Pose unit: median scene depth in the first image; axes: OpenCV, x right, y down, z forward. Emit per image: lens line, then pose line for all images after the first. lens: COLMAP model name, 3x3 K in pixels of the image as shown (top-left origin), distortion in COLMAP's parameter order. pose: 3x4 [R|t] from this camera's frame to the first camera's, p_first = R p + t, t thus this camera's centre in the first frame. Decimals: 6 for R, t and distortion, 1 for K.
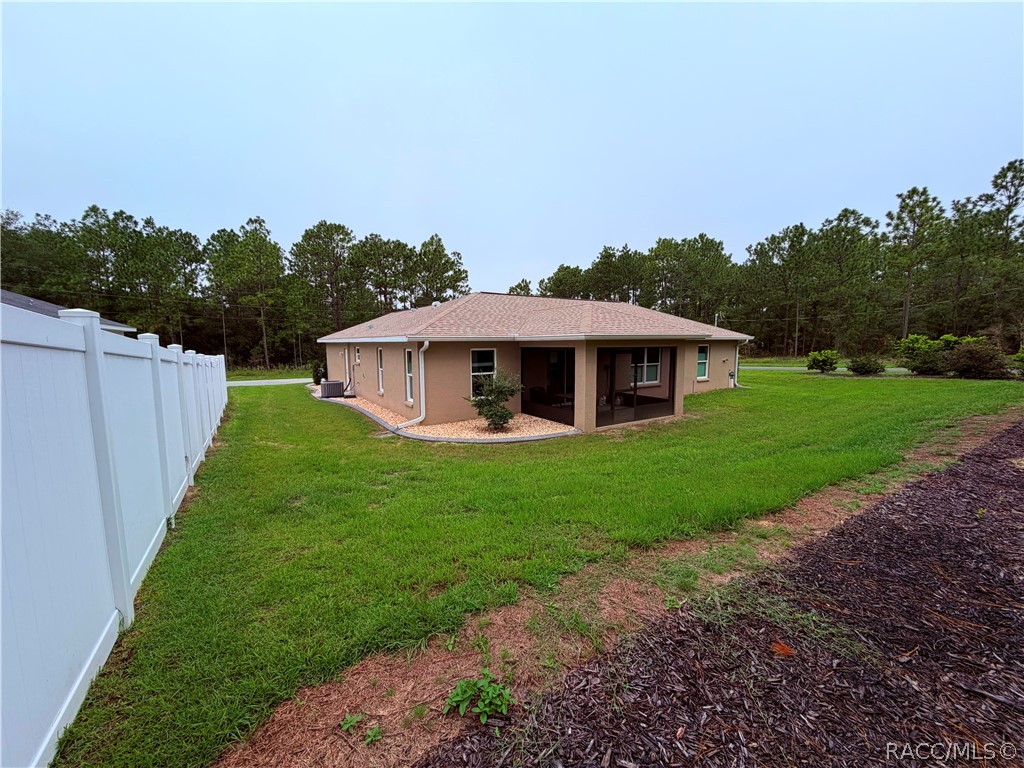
lens RADIAL K [[410.3, 0, 509.0], [0, 410.3, 385.1], [0, 0, 1]] dist [0.001232, 0.000670]
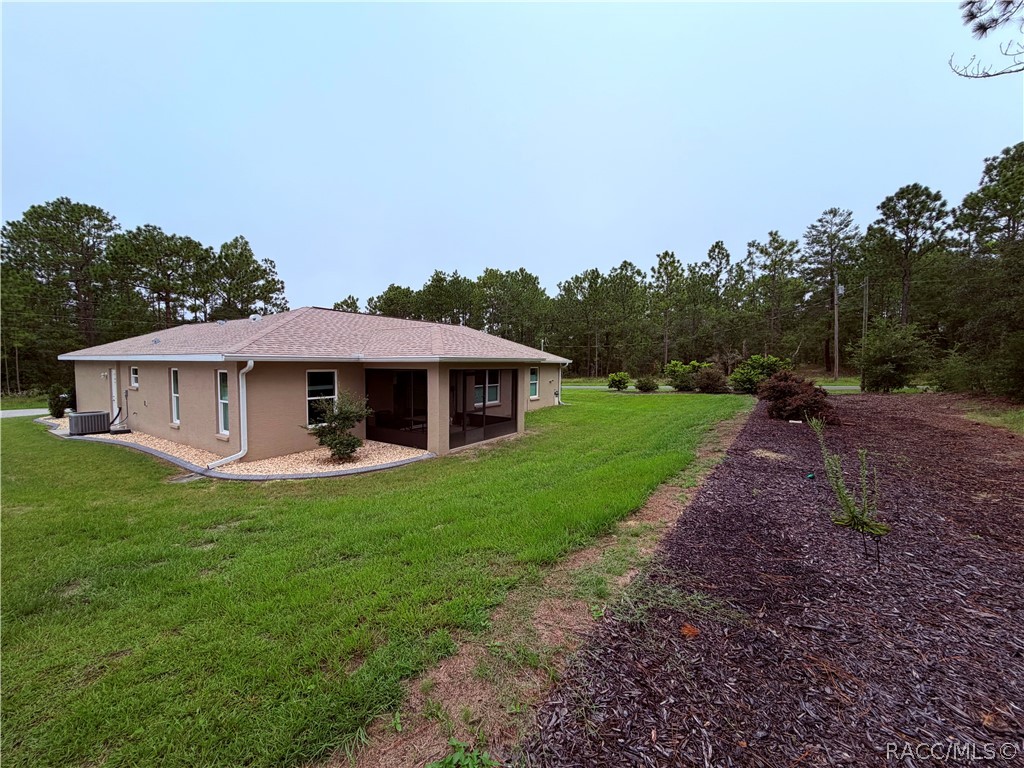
lens RADIAL K [[410.3, 0, 511.8], [0, 410.3, 384.6], [0, 0, 1]] dist [0.001232, 0.000670]
pose [[0.915397, -0.009432, 0.402442, -0.040368], [0.030346, 0.998498, -0.045623, -0.003059], [-0.401407, 0.053976, 0.914308, 0.014625]]
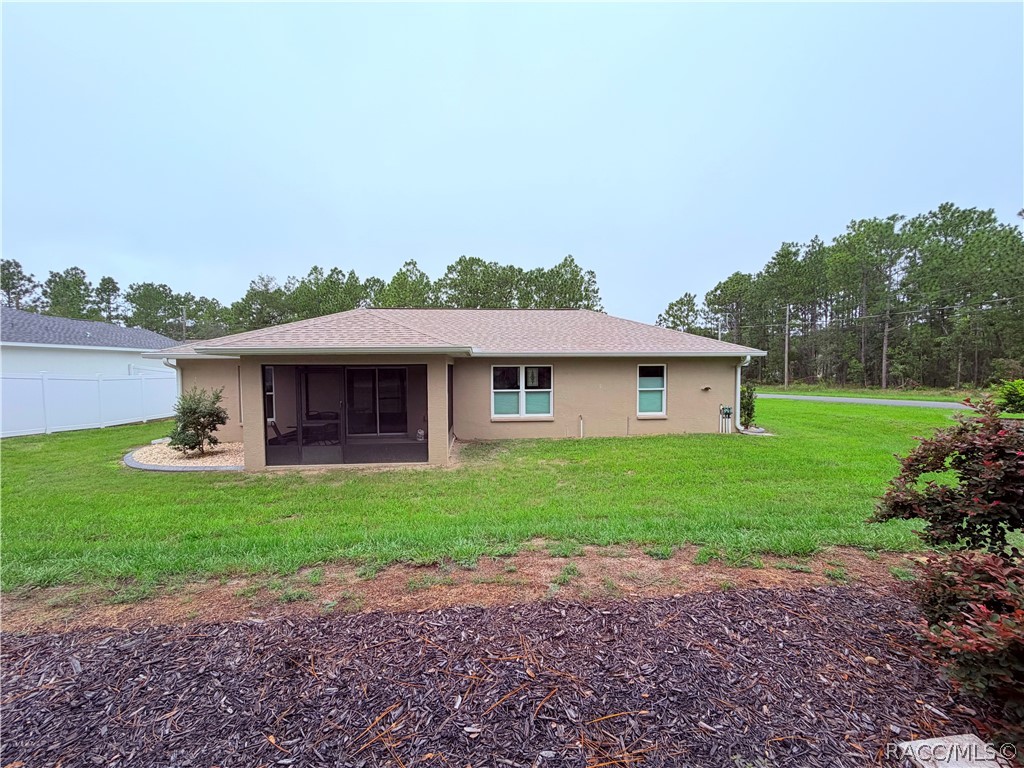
lens RADIAL K [[410.3, 0, 512.7], [0, 410.3, 387.3], [0, 0, 1]] dist [0.001232, 0.000670]
pose [[0.880581, 0.025286, -0.473220, 0.813466], [-0.049646, 0.998003, -0.039055, -0.032307], [0.471287, 0.057884, 0.880078, 0.424506]]
